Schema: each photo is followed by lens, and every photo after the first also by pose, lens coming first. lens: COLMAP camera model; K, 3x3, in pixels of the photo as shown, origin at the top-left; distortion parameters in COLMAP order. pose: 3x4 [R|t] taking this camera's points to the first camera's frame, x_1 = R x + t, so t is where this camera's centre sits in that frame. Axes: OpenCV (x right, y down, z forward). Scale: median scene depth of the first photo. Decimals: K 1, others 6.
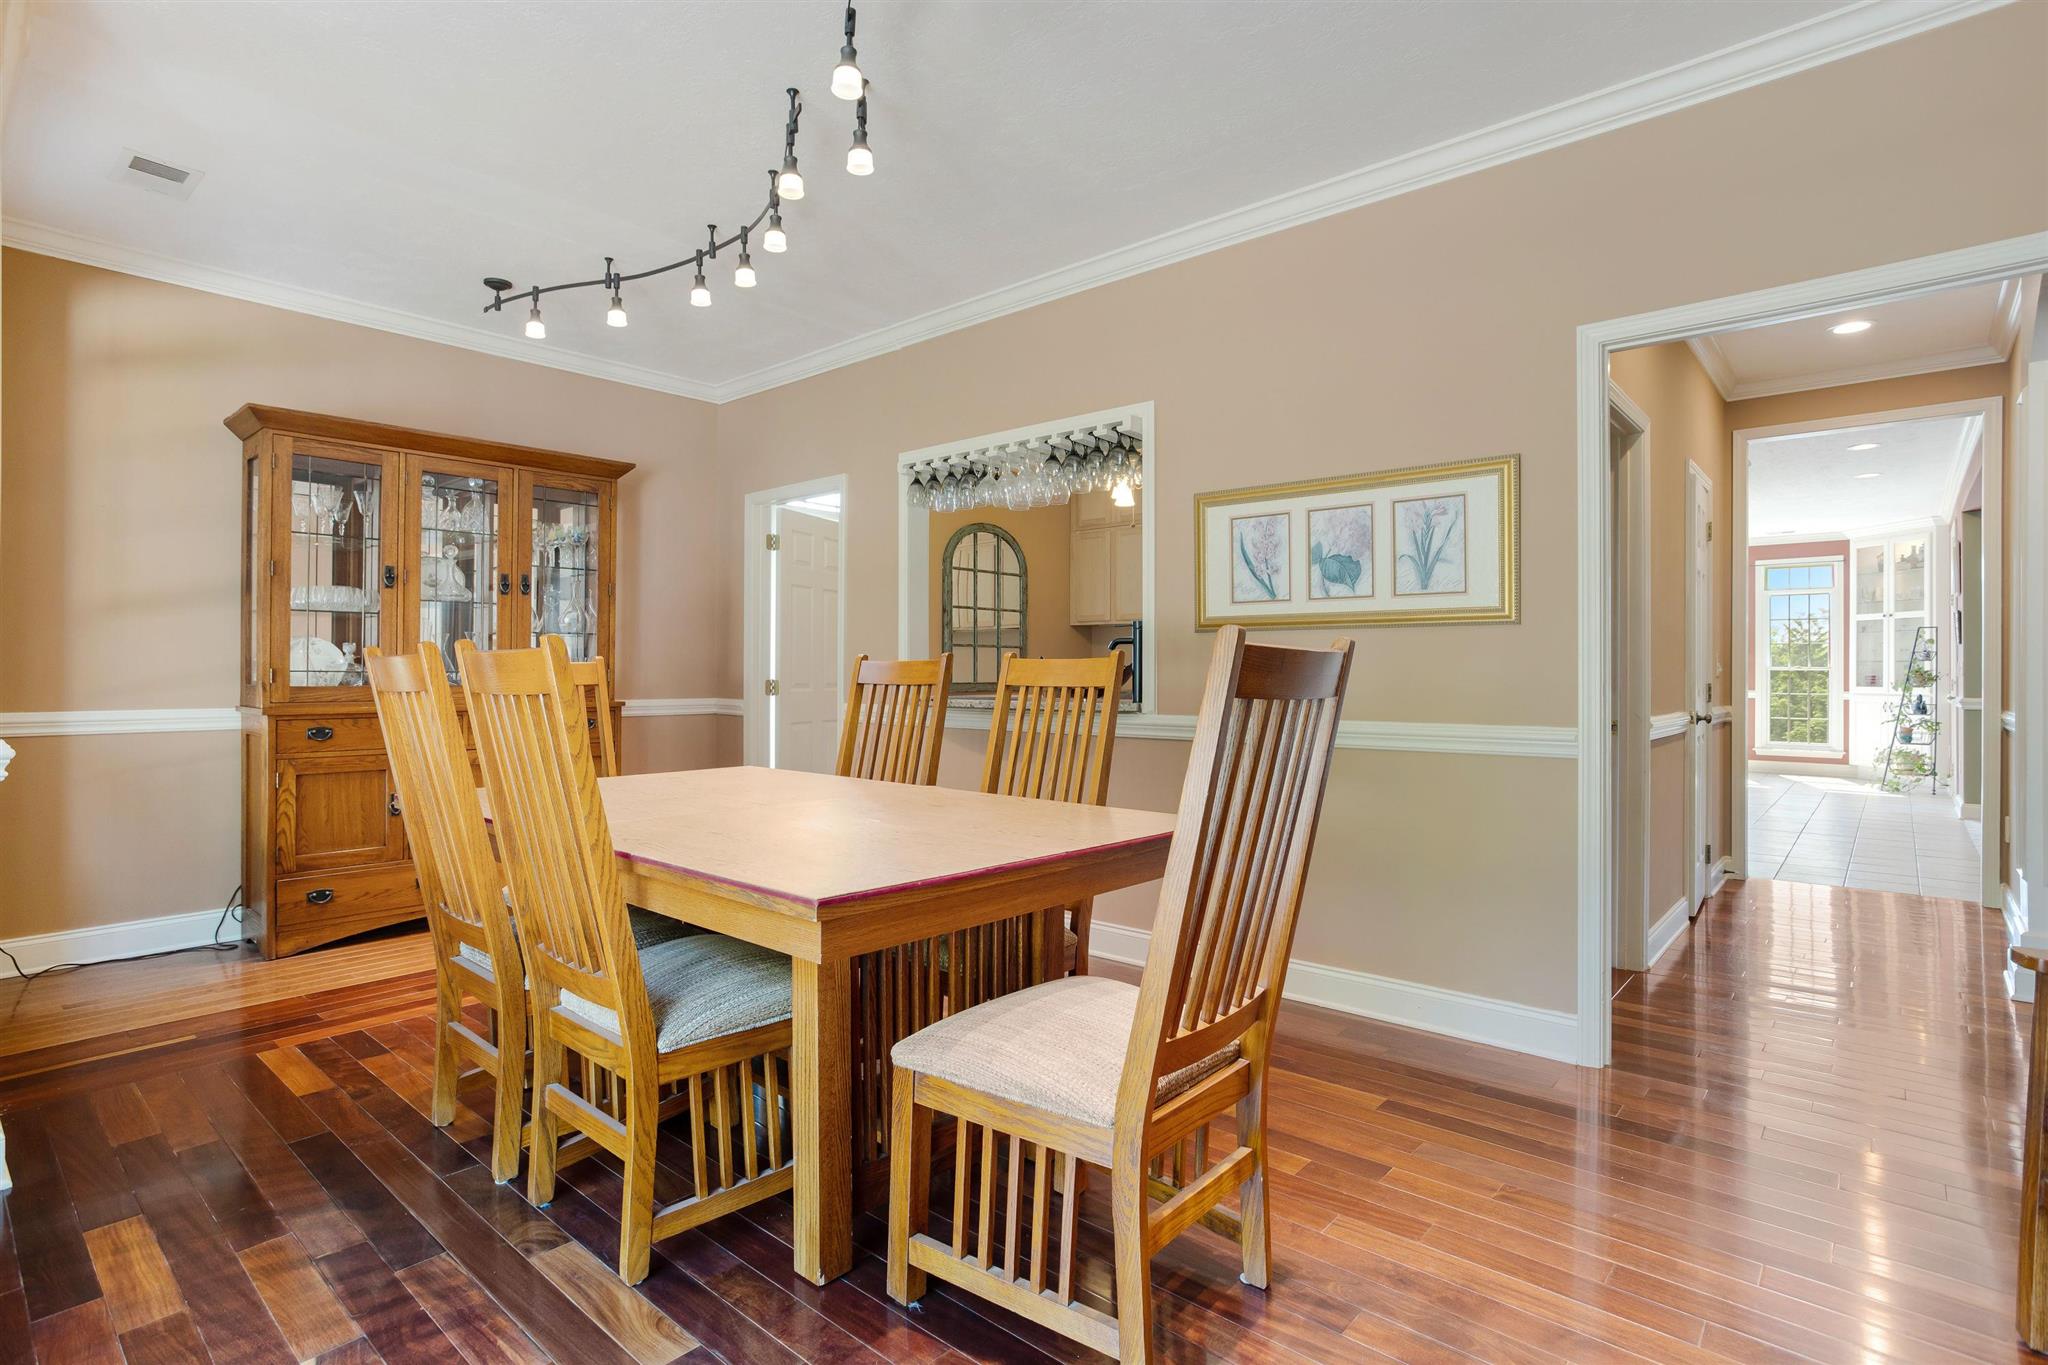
lens RADIAL K [[999.8, 0, 1023.0], [0, 999.8, 673.3], [0, 0, 1]] dist [-0.003996, -0.000955]
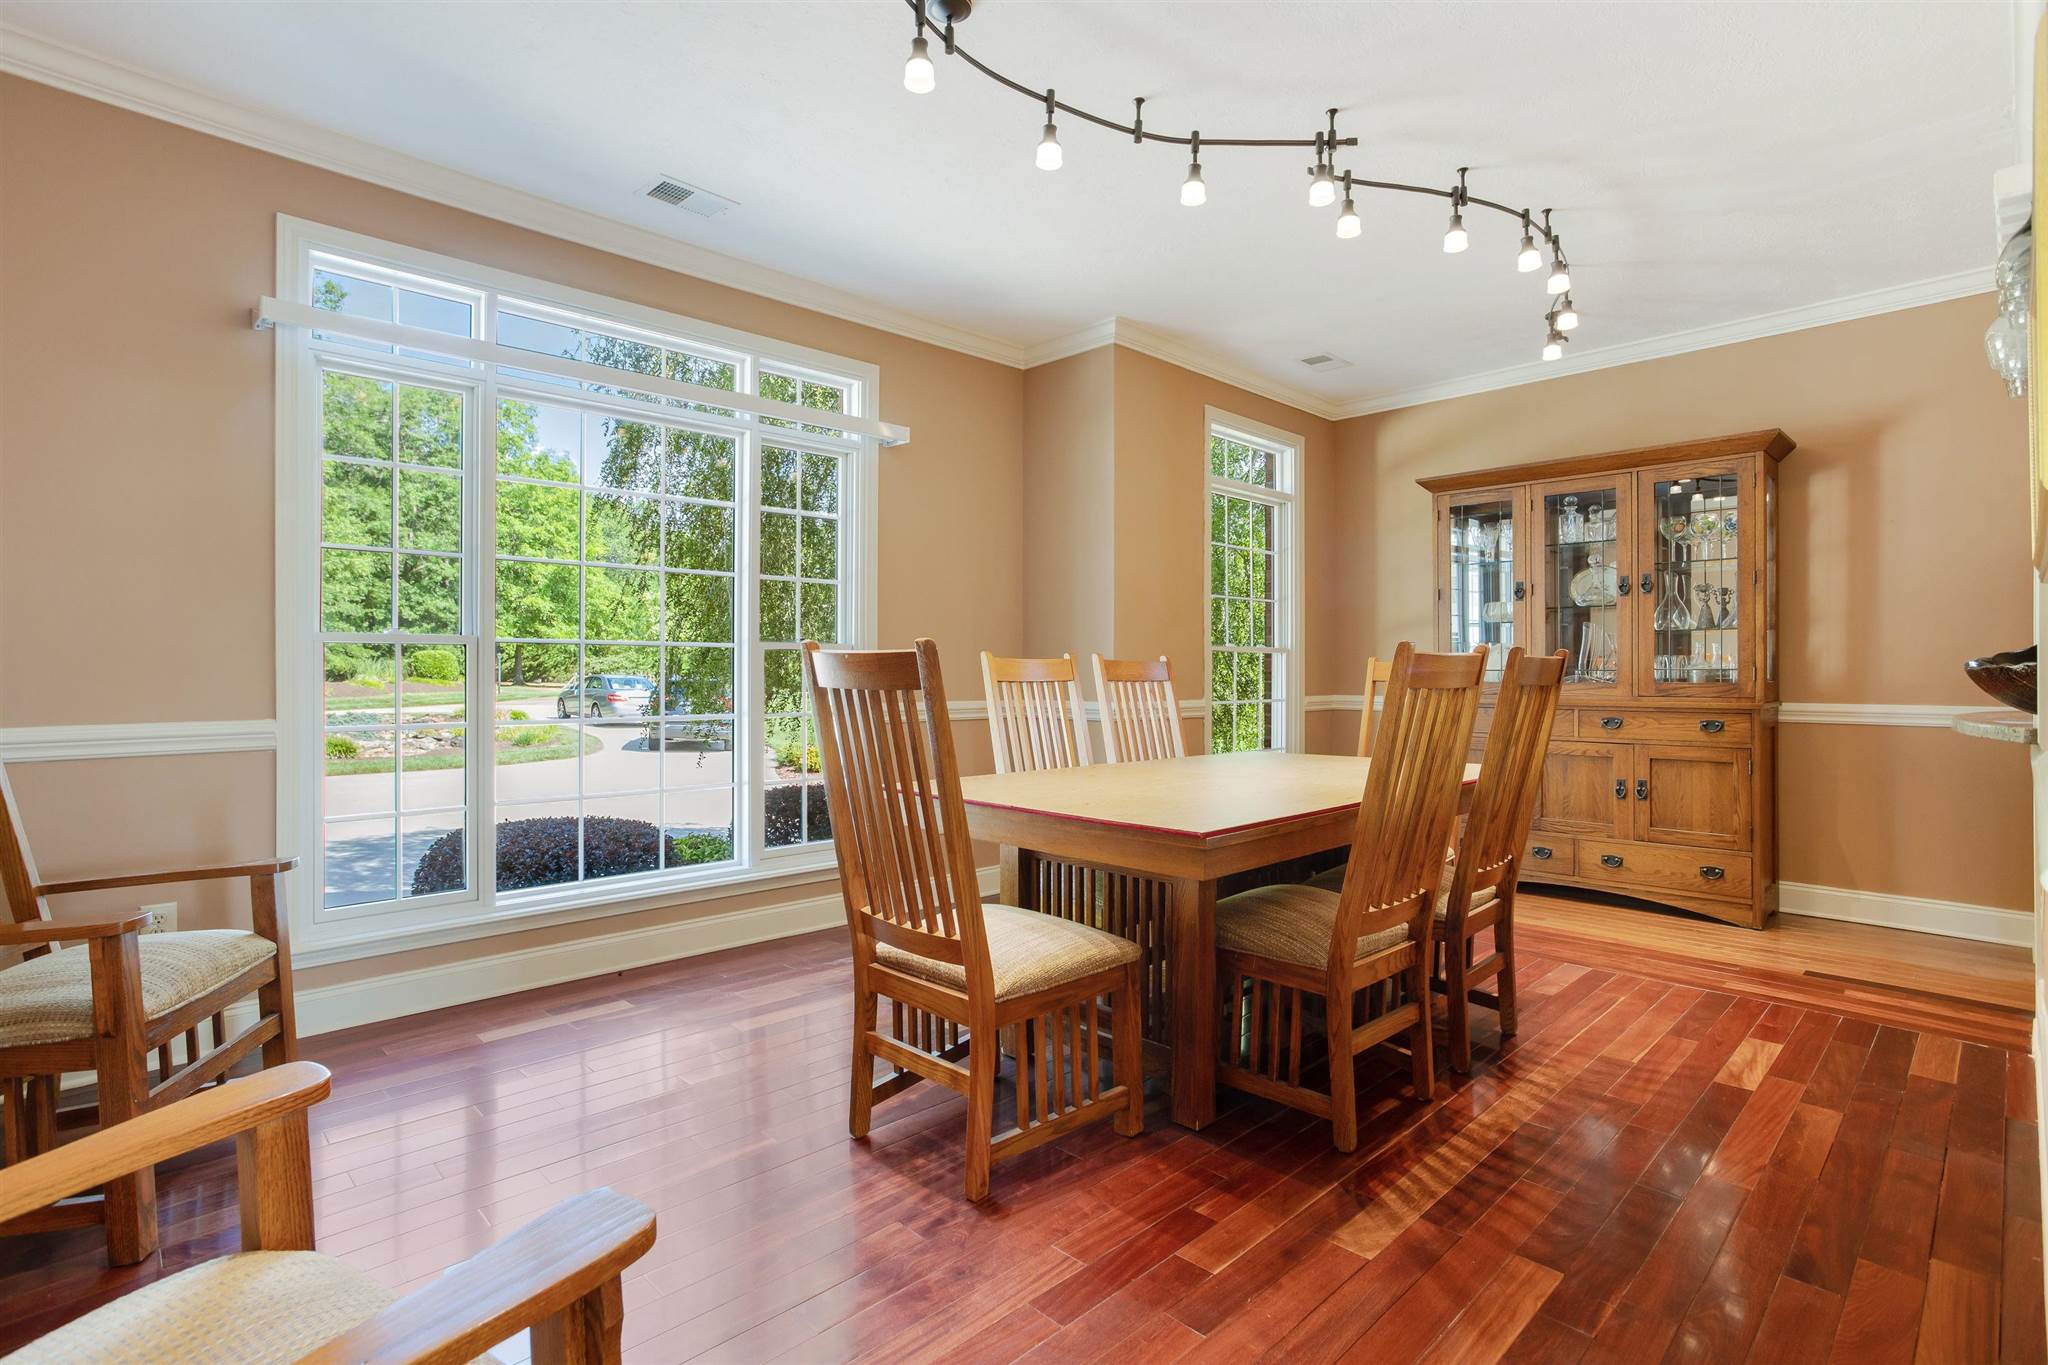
lens RADIAL K [[999.8, 0, 1023.8], [0, 999.8, 673.0], [0, 0, 1]] dist [-0.003996, -0.000955]
pose [[-0.077465, 0.005948, -0.996977, 0.727710], [-0.001170, 0.999981, 0.006057, -0.005777], [0.996994, 0.001636, -0.077456, 0.597632]]
